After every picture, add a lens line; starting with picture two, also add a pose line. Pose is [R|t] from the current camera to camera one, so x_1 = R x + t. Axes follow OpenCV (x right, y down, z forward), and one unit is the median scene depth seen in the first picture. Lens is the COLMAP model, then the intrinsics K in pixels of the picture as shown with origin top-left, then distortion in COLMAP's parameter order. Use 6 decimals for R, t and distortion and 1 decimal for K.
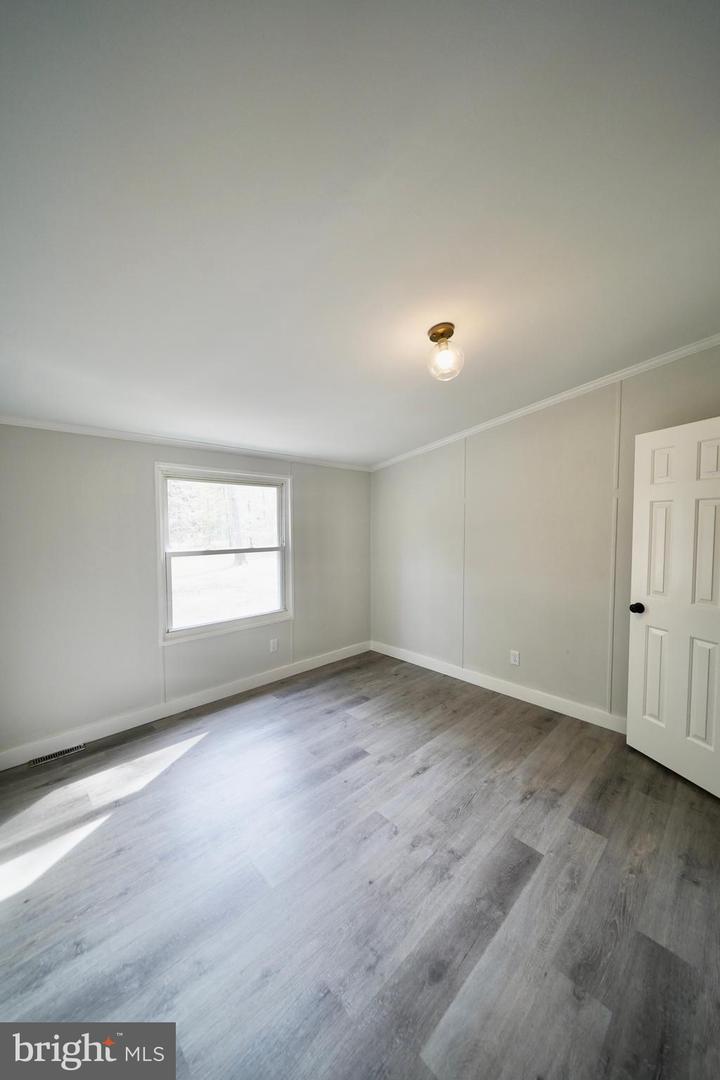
lens RADIAL K [[372.3, 0, 358.2], [0, 372.3, 540.7], [0, 0, 1]] dist [-0.005060, 0.000120]
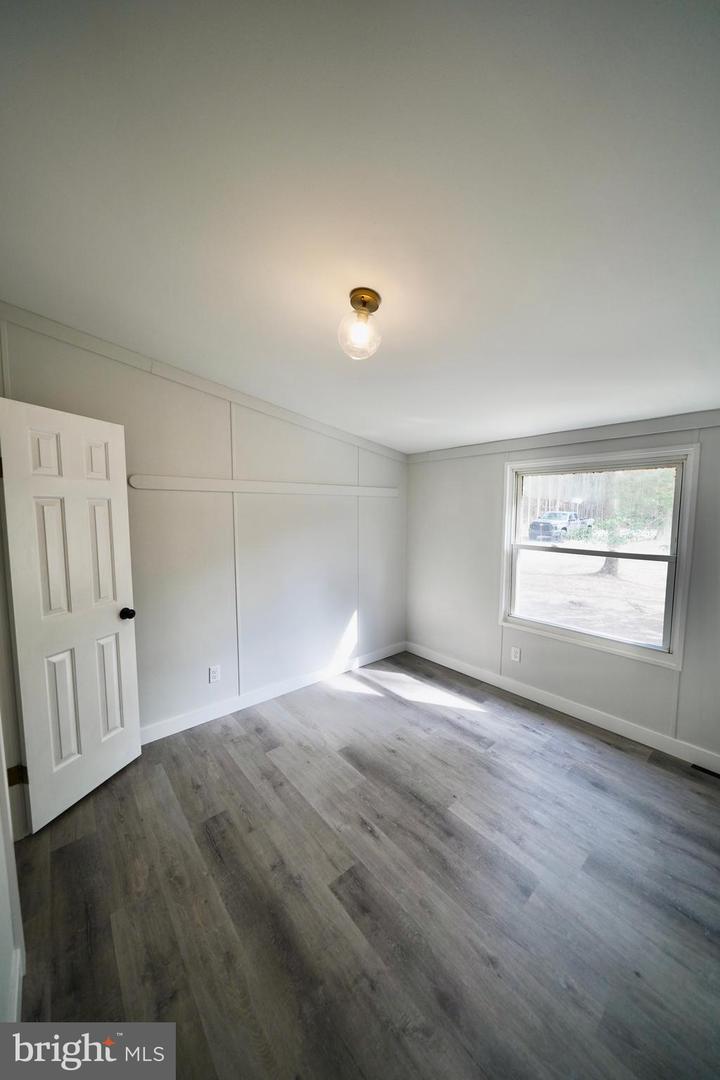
lens RADIAL K [[368.3, 0, 370.6], [0, 368.3, 542.3], [0, 0, 1]] dist [-0.004879, 0.000048]
pose [[-0.046517, 0.087427, -0.995084, 0.569048], [-0.037851, 0.995293, 0.089214, -0.056451], [0.998200, 0.041815, -0.042989, 0.588974]]
